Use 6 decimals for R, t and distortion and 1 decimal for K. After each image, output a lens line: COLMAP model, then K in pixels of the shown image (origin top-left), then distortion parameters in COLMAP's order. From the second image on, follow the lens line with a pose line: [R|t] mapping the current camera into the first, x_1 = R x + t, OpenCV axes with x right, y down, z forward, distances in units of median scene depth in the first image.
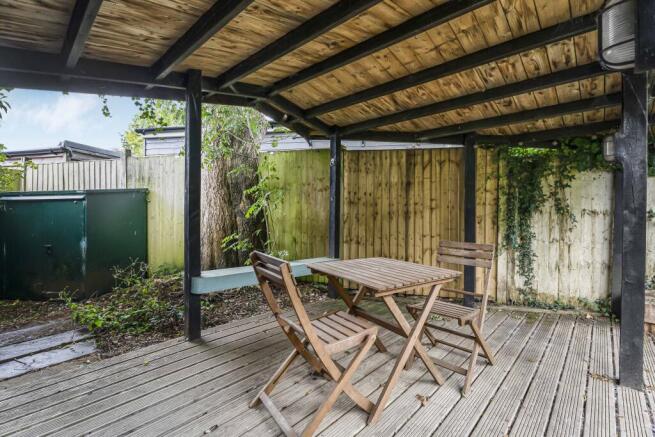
lens RADIAL K [[293.0, 0, 325.3], [0, 293.0, 211.4], [0, 0, 1]] dist [-0.000849, 0.000041]
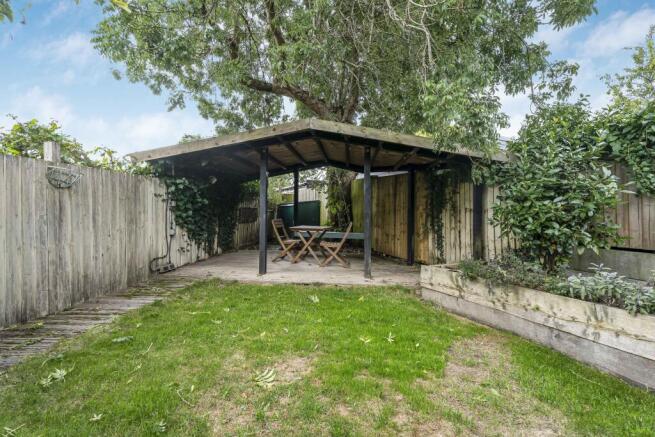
lens RADIAL K [[293.0, 0, 328.1], [0, 293.0, 213.2], [0, 0, 1]] dist [-0.000849, 0.000041]
pose [[0.649506, 0.005861, -0.760334, 1.503495], [-0.014694, 0.999880, -0.004844, 0.037059], [0.760214, 0.014319, 0.649515, -0.498238]]
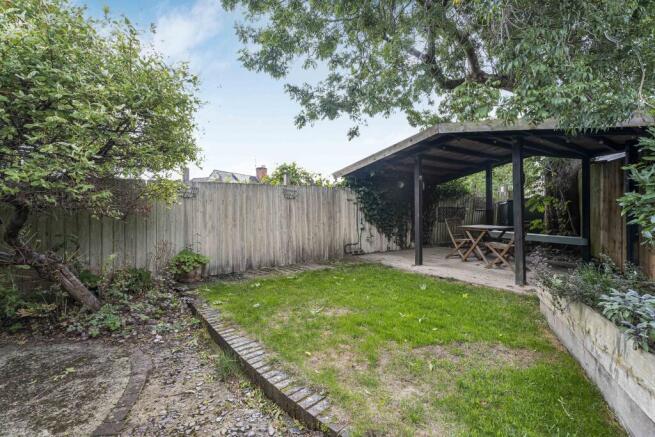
lens RADIAL K [[293.0, 0, 324.3], [0, 293.0, 214.3], [0, 0, 1]] dist [-0.000849, 0.000041]
pose [[-0.154313, 0.010926, -0.987962, 1.917979], [-0.009460, 0.999877, 0.012536, 0.031746], [0.987977, 0.011281, -0.154191, -0.064794]]
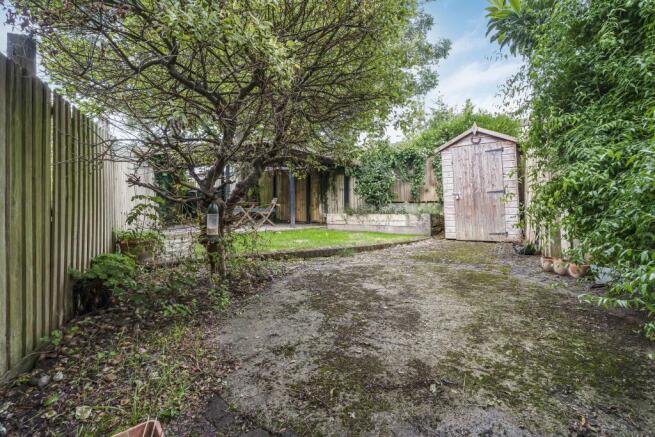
lens RADIAL K [[293.0, 0, 325.5], [0, 293.0, 217.9], [0, 0, 1]] dist [-0.000849, 0.000041]
pose [[0.927382, 0.005804, -0.374072, 1.741920], [0.007679, 0.999374, 0.034543, 0.171839], [0.374038, -0.034907, 0.926756, -1.626931]]
